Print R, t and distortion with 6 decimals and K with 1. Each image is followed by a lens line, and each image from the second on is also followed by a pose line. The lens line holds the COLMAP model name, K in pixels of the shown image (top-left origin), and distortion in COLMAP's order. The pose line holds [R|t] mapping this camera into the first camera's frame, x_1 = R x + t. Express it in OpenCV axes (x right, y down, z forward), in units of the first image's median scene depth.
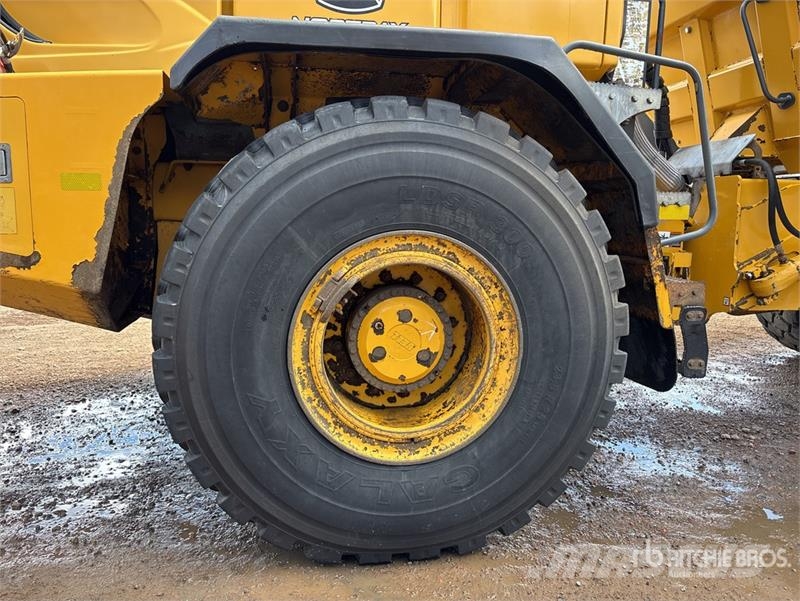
lens RADIAL K [[585.9, 0, 403.4], [0, 585.9, 298.4], [0, 0, 1]] dist [0.040712, -0.040057]
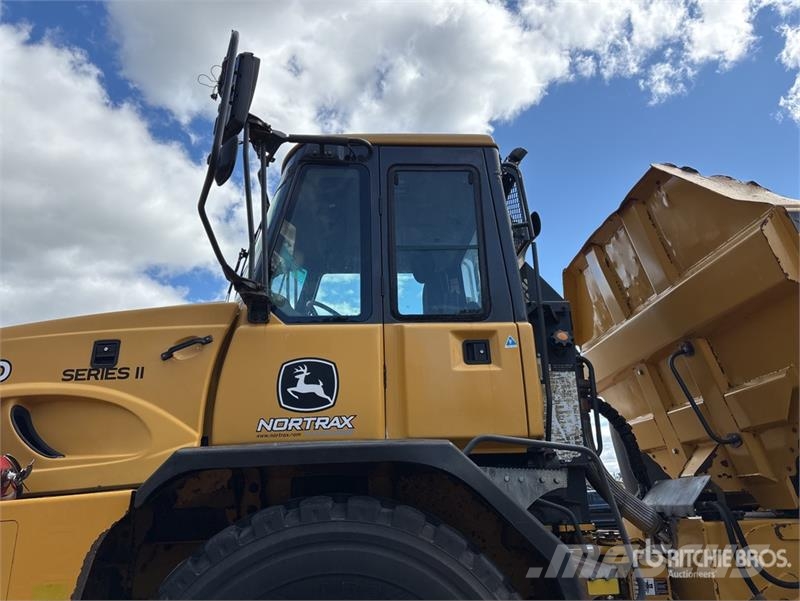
lens RADIAL K [[593.5, 0, 403.3], [0, 593.5, 312.1], [0, 0, 1]] dist [0.024669, -0.008007]
pose [[0.994328, -0.077037, -0.073330, 0.225231], [0.036225, 0.893543, -0.447514, -0.119838], [0.099998, 0.442319, 0.891266, -0.172291]]
